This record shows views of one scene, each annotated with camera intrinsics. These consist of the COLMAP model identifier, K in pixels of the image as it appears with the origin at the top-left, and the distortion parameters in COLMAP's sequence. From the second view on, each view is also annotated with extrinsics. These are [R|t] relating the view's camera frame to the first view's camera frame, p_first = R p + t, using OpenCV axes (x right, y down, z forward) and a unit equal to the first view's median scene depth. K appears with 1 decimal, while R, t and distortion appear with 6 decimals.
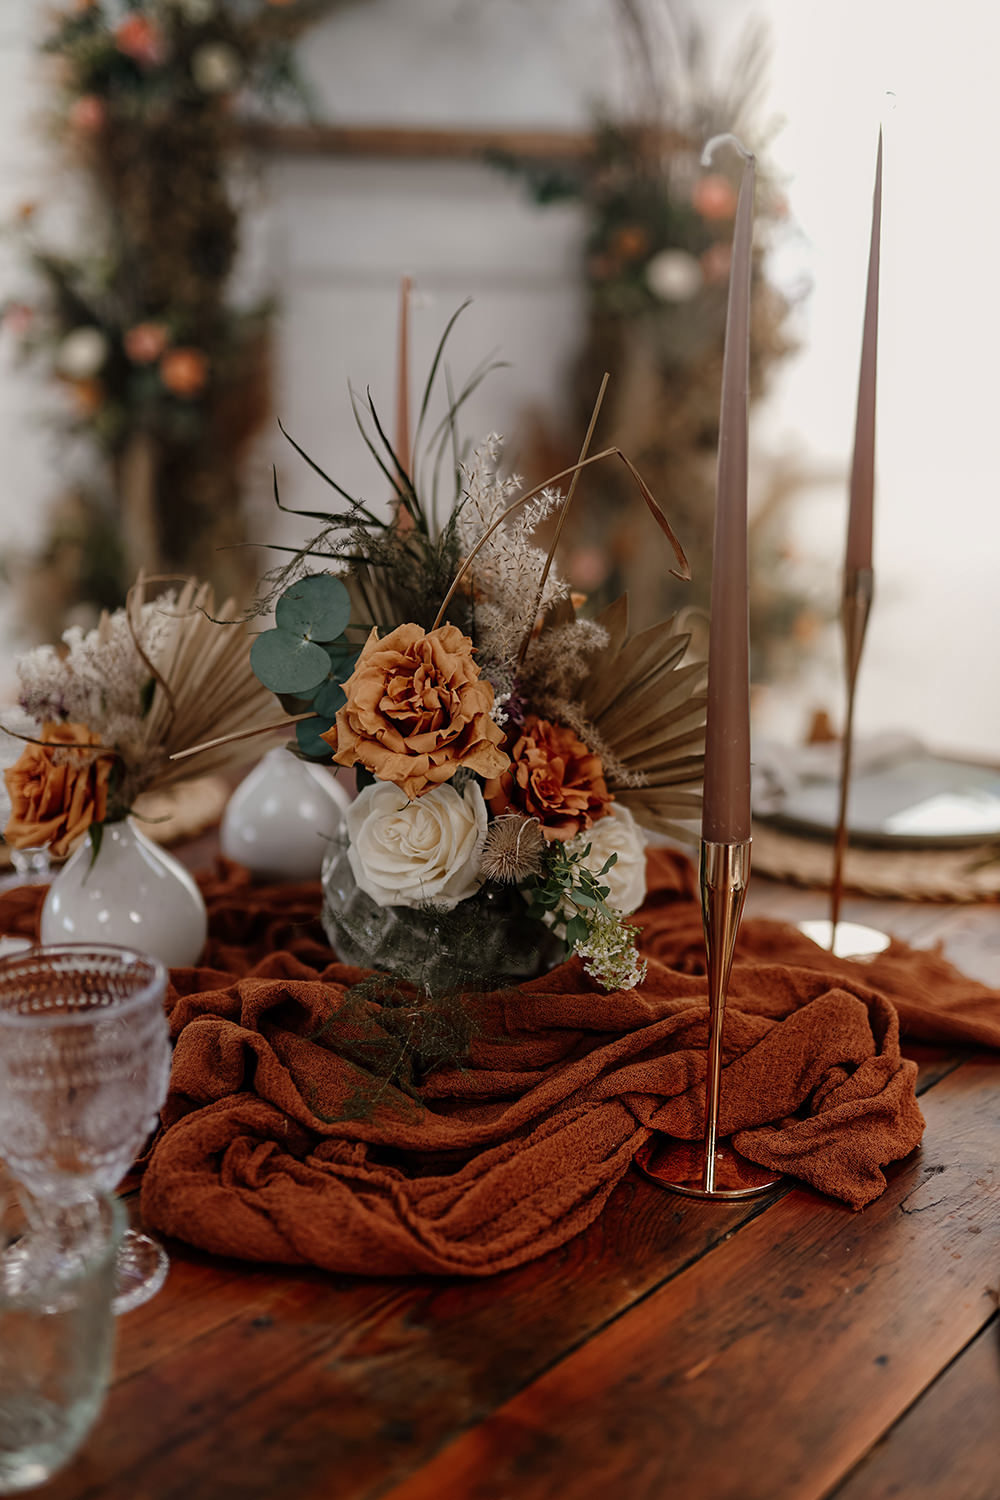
lens RADIAL K [[1436.1, 0, 501.2], [0, 1436.1, 763.2], [0, 0, 1]] dist [-0.088912, 0.211310]
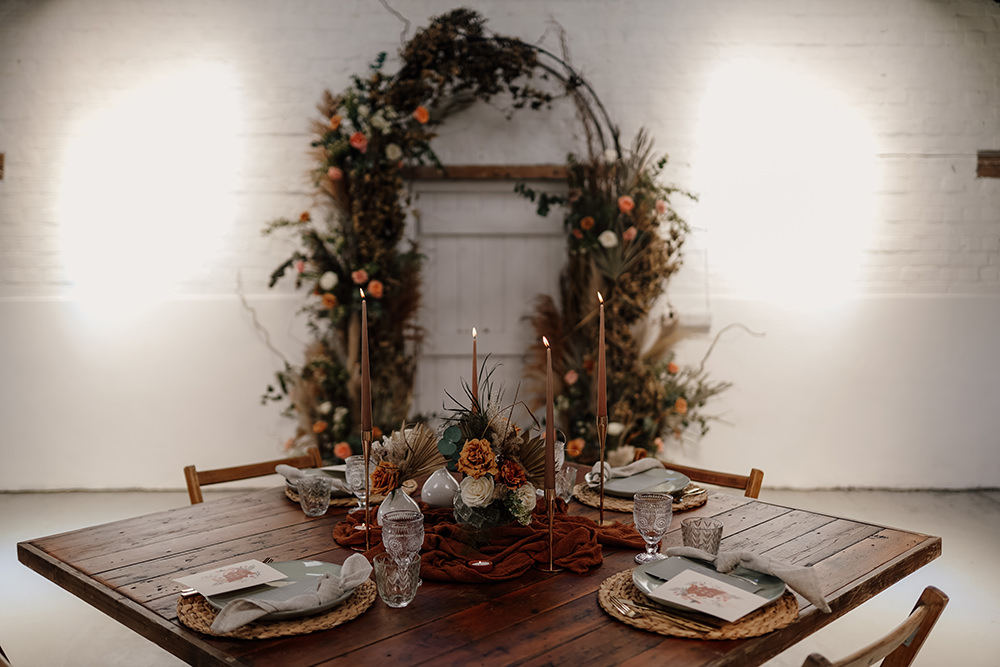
lens RADIAL K [[965.6, 0, 504.2], [0, 965.6, 324.9], [0, 0, 1]] dist [-0.080701, 0.128478]
pose [[0.998738, -0.014588, -0.048065, 0.152449], [0.006844, 0.987496, -0.157499, 0.019953], [0.049762, 0.156971, 0.986349, -1.737986]]
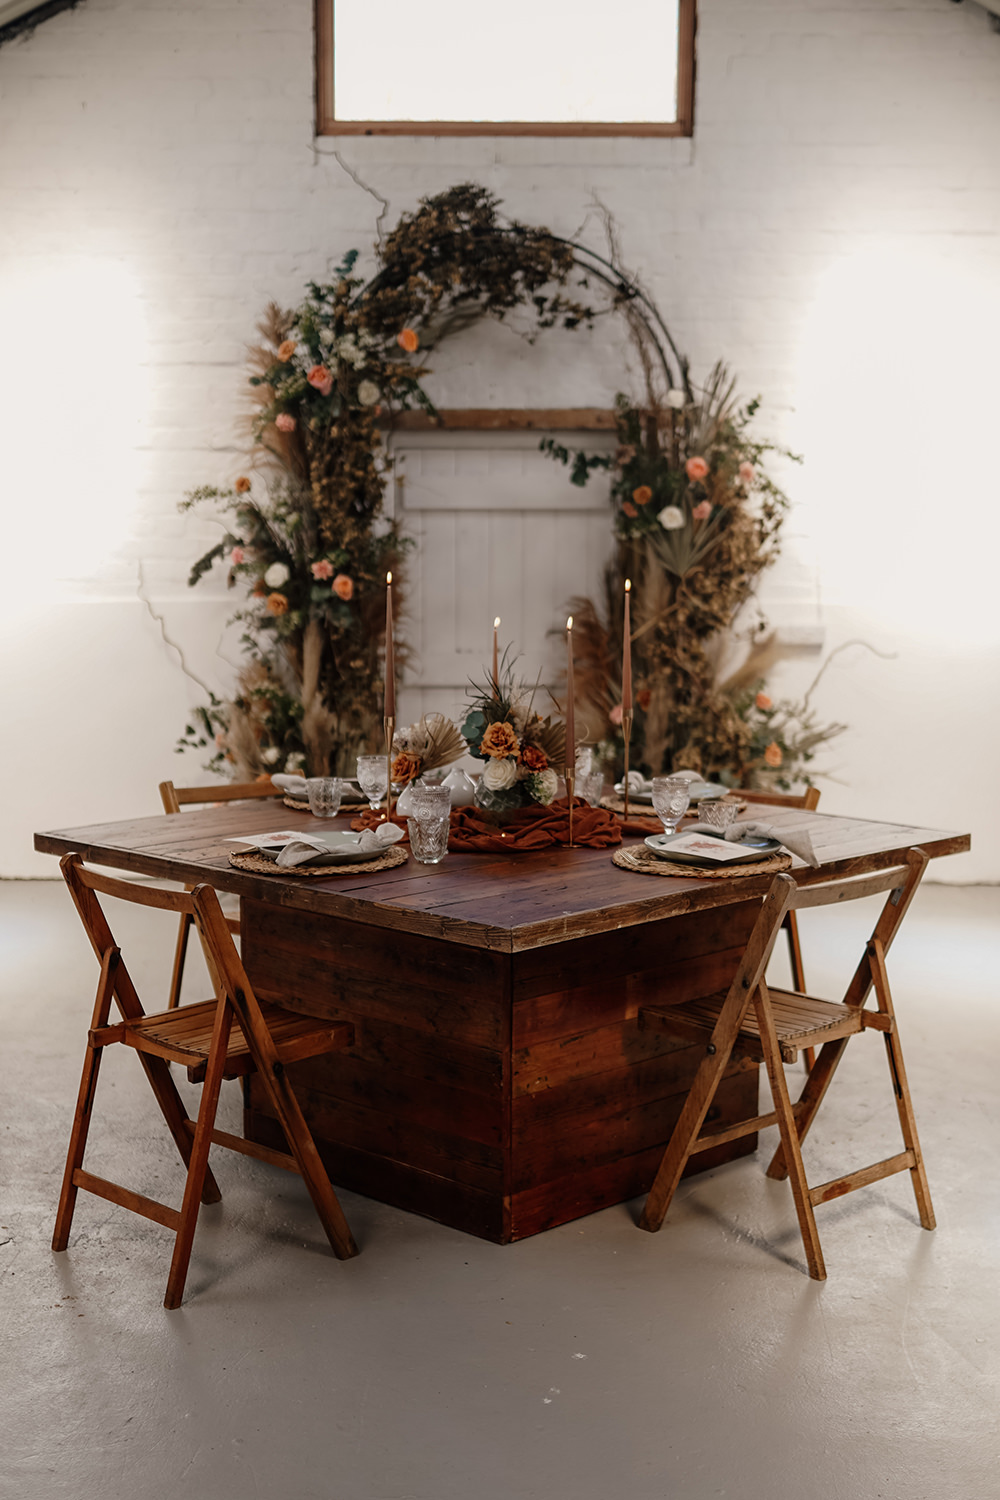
lens RADIAL K [[1972.2, 0, 500.0], [0, 1972.2, 750.0], [0, 0, 1]] dist [-0.032179, -0.022224]
pose [[0.998258, -0.008300, -0.058418, 0.270282], [0.001095, 0.992493, -0.122296, 0.668050], [0.058994, 0.122019, 0.990773, -4.572187]]
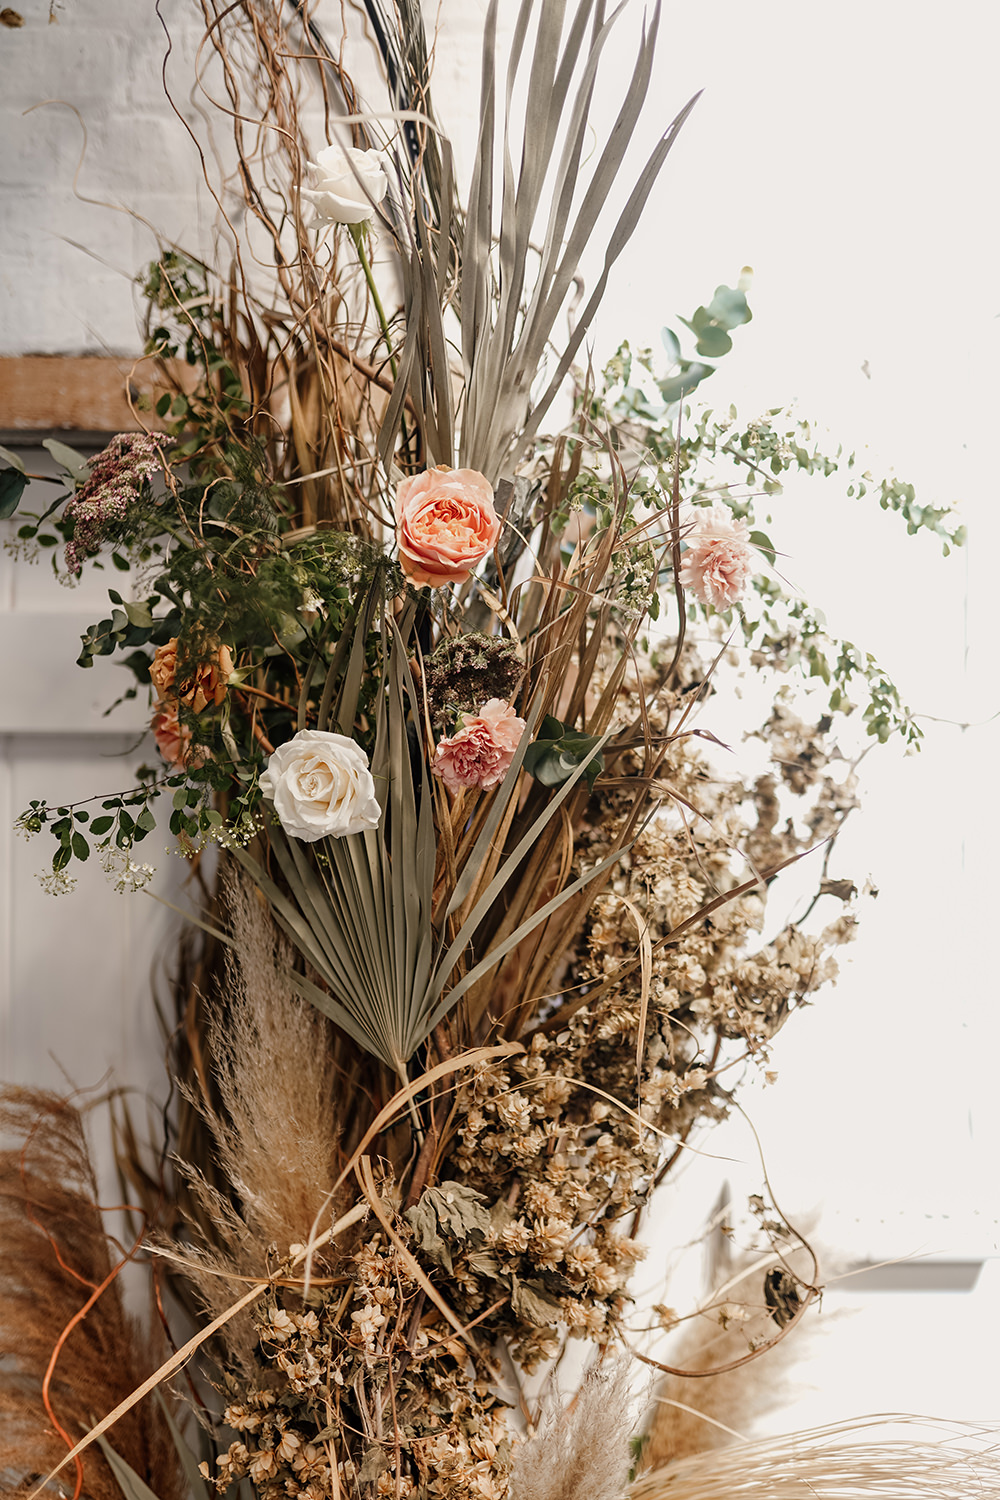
lens RADIAL K [[1436.1, 0, 501.2], [0, 1436.1, 763.2], [0, 0, 1]] dist [-0.088912, 0.211310]
pose [[0.999275, -0.006714, -0.037475, 0.756058], [-0.001793, 0.974941, -0.222458, -1.289849], [0.038029, 0.222364, 0.974222, 3.307046]]
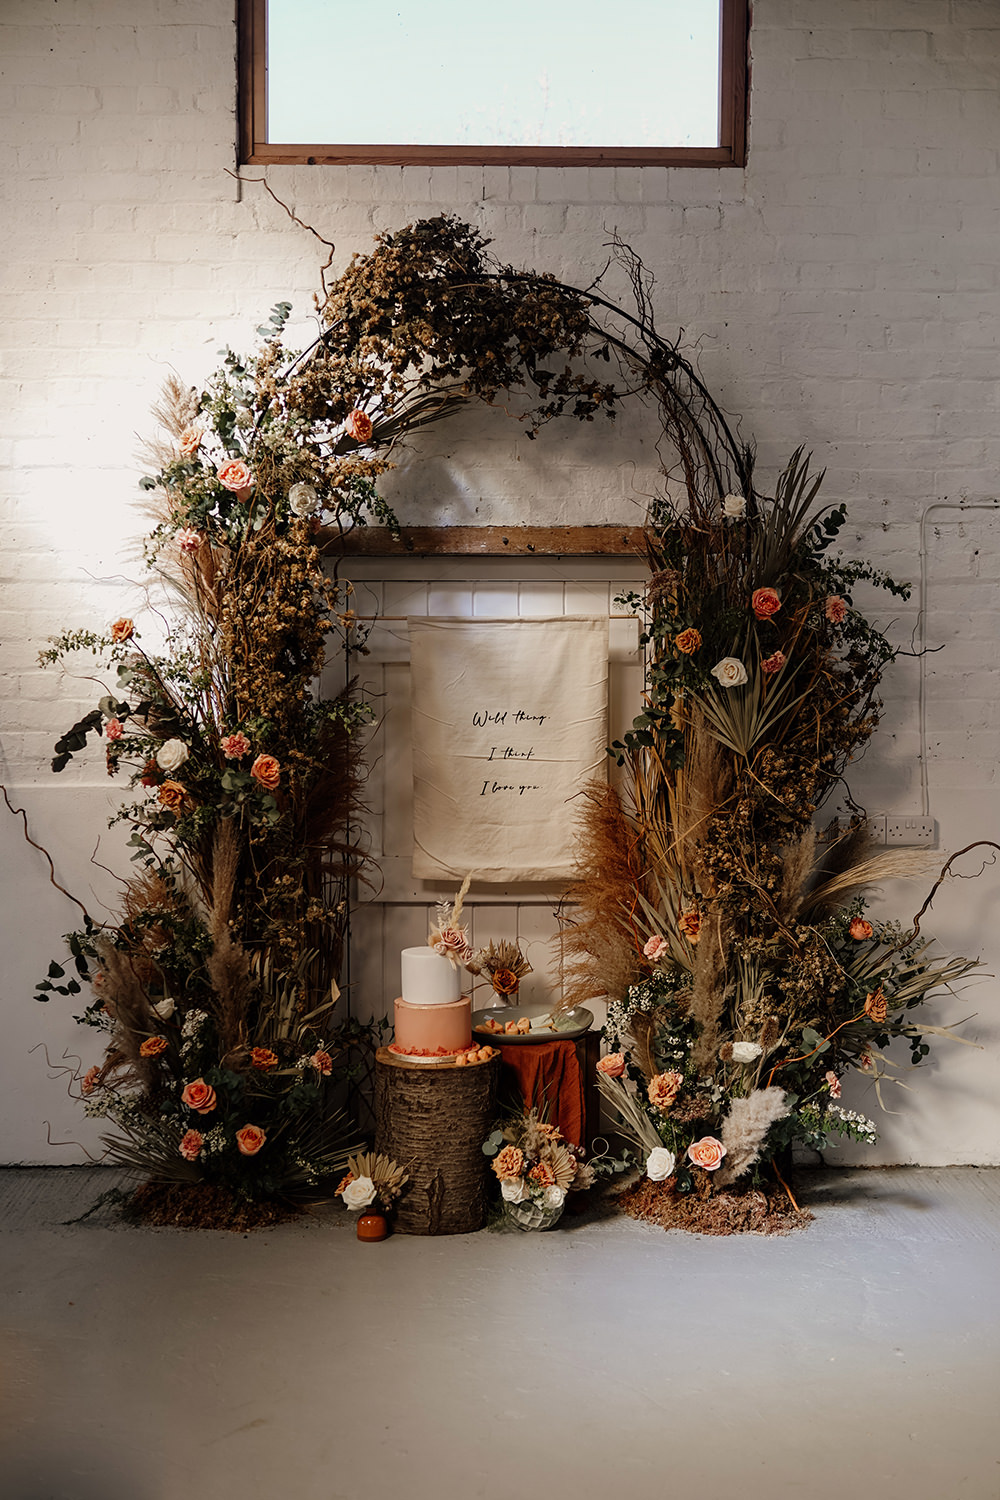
lens RADIAL K [[1761.7, 0, 497.9], [0, 1761.7, 786.7], [0, 0, 1]] dist [-0.110225, 0.328698]
pose [[0.998637, -0.014728, -0.050069, 0.056297], [0.005057, 0.982151, -0.188026, -0.074955], [0.051945, 0.187517, 0.980887, -1.187836]]
